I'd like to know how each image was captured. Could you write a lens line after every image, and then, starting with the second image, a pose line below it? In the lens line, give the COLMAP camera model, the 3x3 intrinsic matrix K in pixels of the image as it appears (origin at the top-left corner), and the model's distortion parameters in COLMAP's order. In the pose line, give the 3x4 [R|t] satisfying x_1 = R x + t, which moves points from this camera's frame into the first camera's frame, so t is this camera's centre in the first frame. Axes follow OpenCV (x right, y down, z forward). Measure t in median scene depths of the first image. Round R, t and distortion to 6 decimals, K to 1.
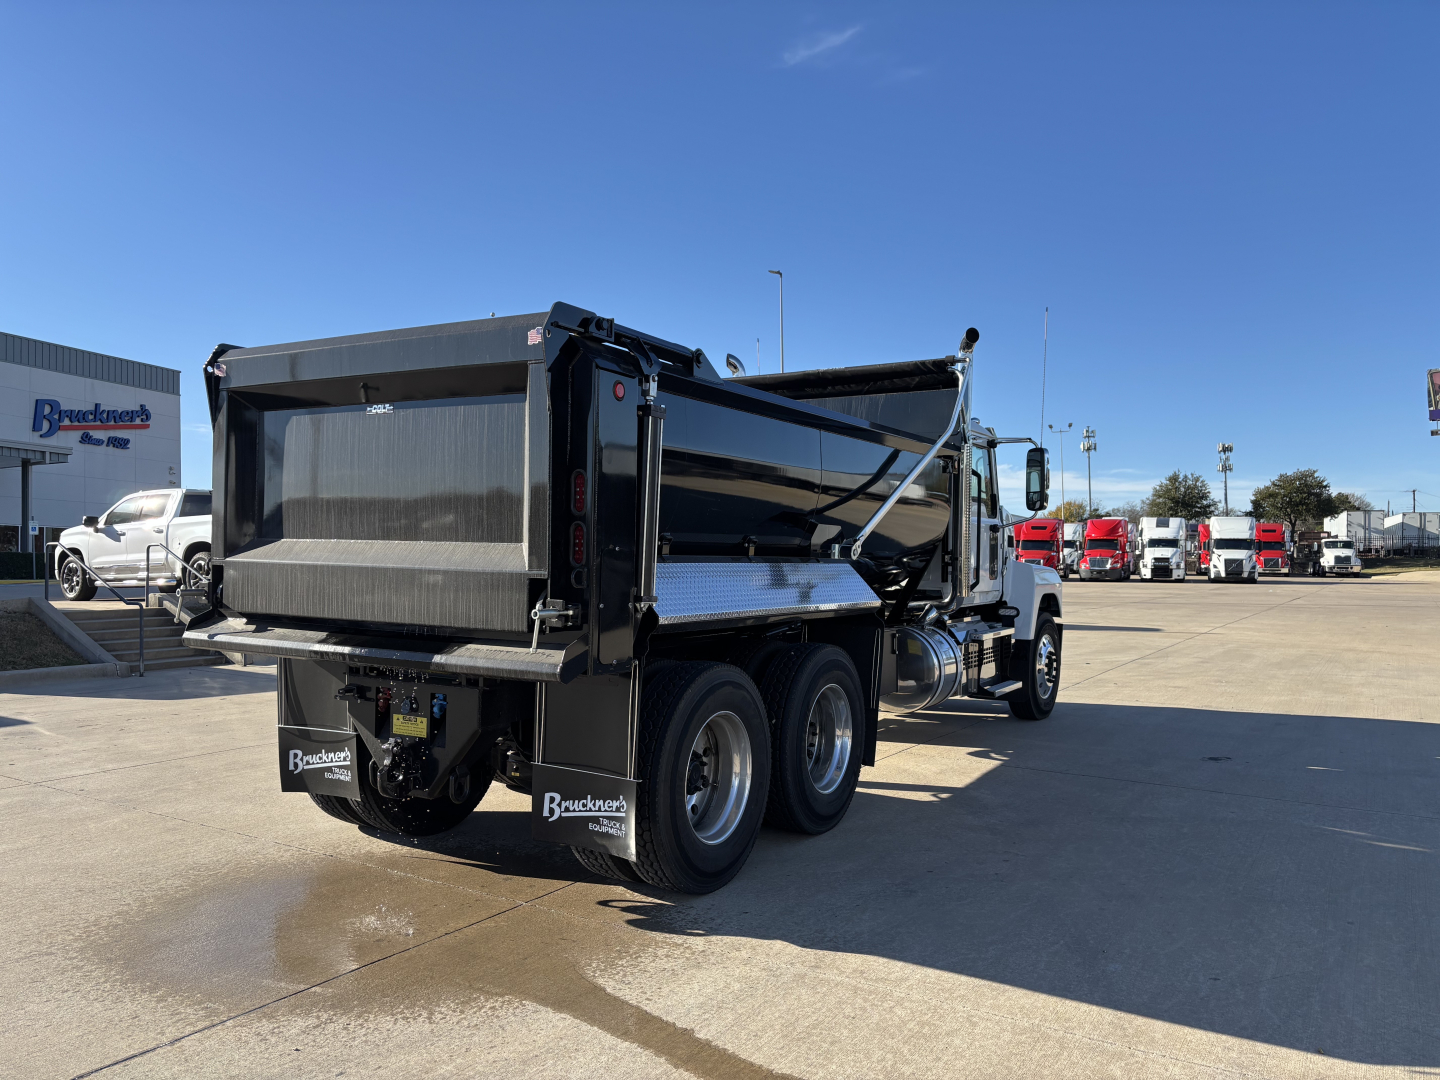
lens RADIAL K [[1071.8, 0, 713.1], [0, 1071.8, 537.4], [0, 0, 1]] dist [0.122335, -0.113707]
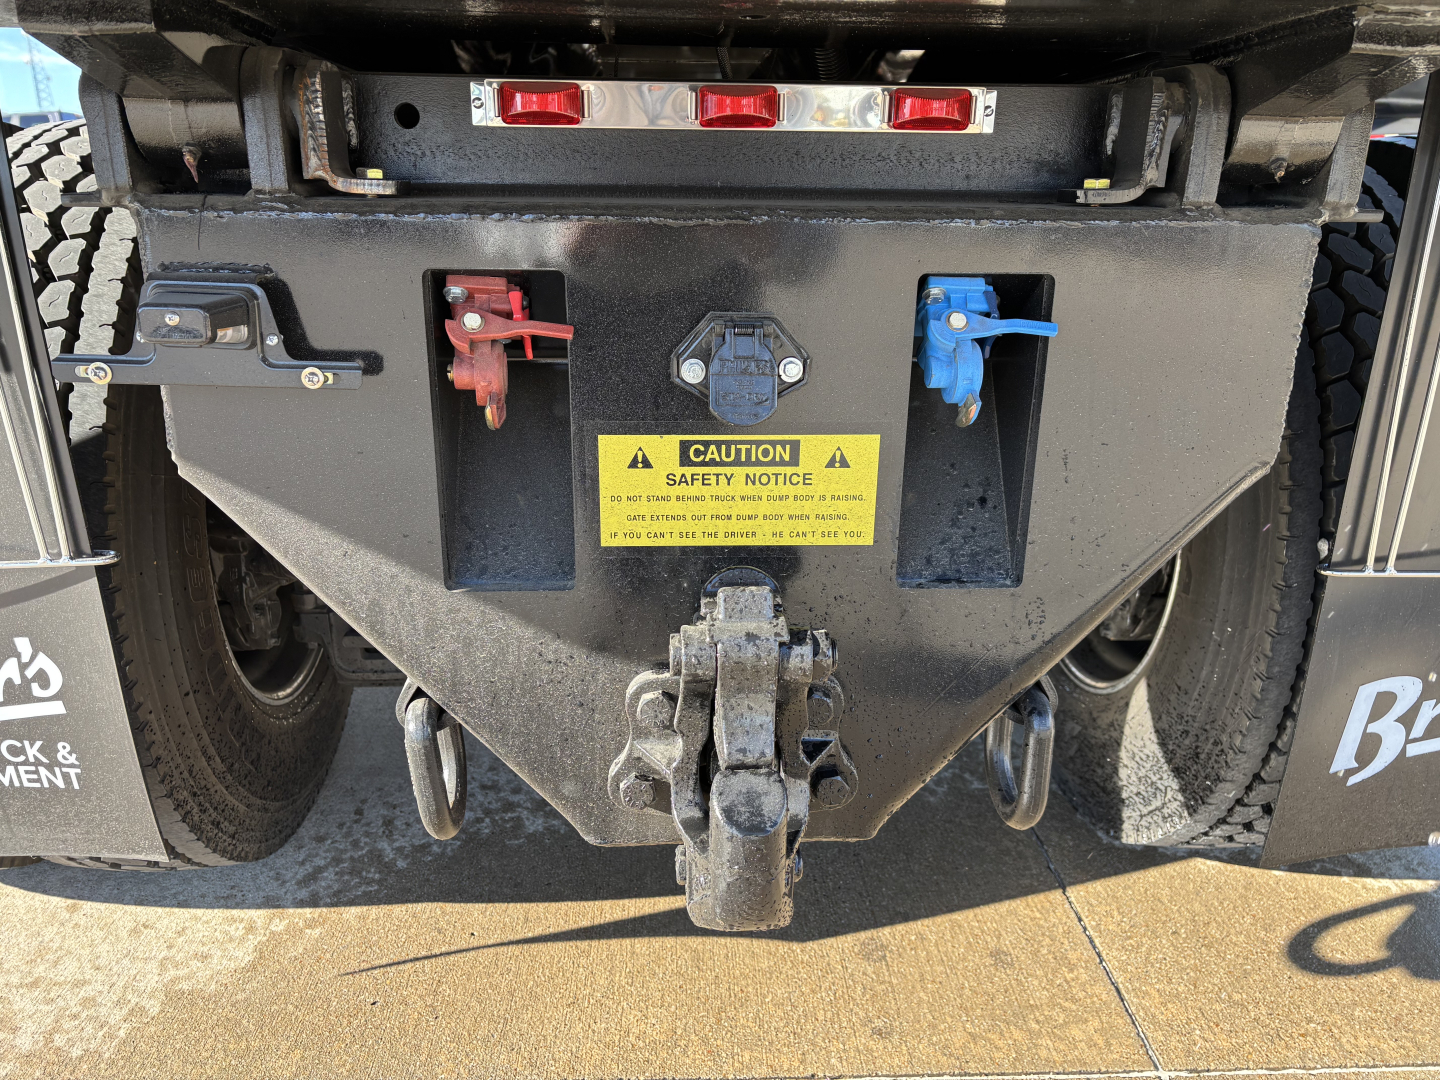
lens RADIAL K [[1071.8, 0, 713.1], [0, 1071.8, 537.4], [0, 0, 1]] dist [0.122335, -0.113707]
pose [[0.820629, -0.179840, 0.542425, -0.379361], [-0.001155, 0.948666, 0.316276, 0.128613], [-0.571460, -0.260172, 0.778296, 0.878542]]
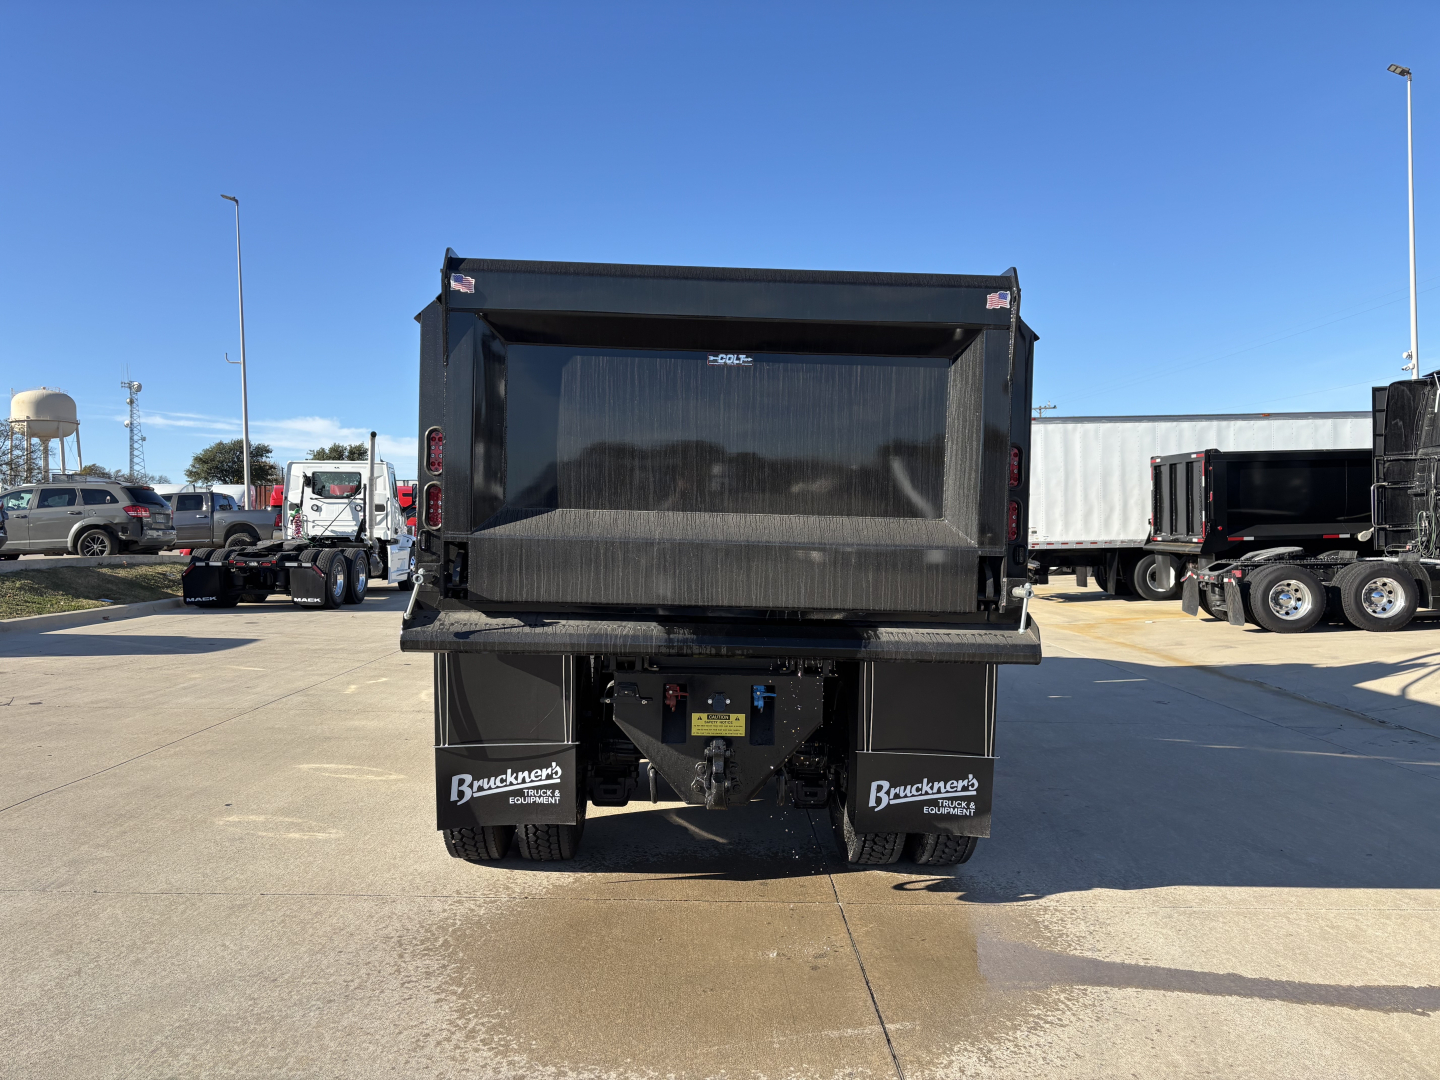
lens RADIAL K [[1071.8, 0, 713.1], [0, 1071.8, 537.4], [0, 0, 1]] dist [0.122335, -0.113707]
pose [[0.833087, -0.002155, 0.553138, -0.769452], [-0.012379, 0.999669, 0.022539, 0.003334], [-0.553004, -0.025624, 0.832785, 0.288779]]
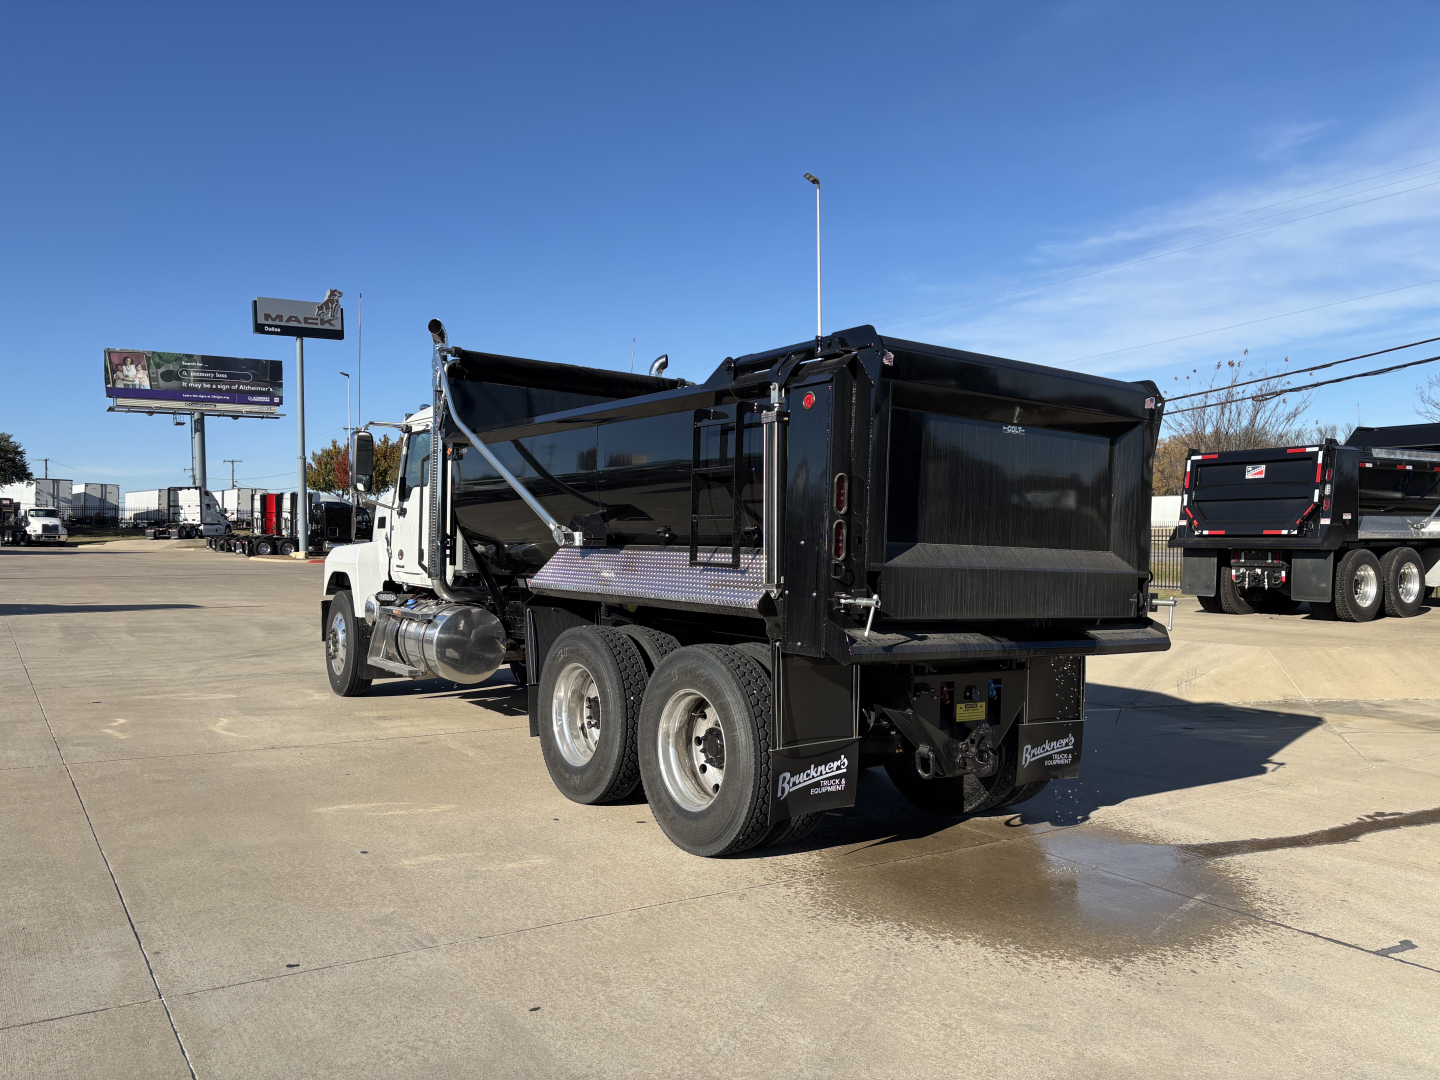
lens RADIAL K [[1071.8, 0, 713.1], [0, 1071.8, 537.4], [0, 0, 1]] dist [0.122335, -0.113707]
pose [[0.386576, 0.002290, 0.922255, -1.421241], [-0.030984, 0.999465, 0.010506, -0.008912], [-0.921737, -0.032636, 0.386440, 0.829169]]
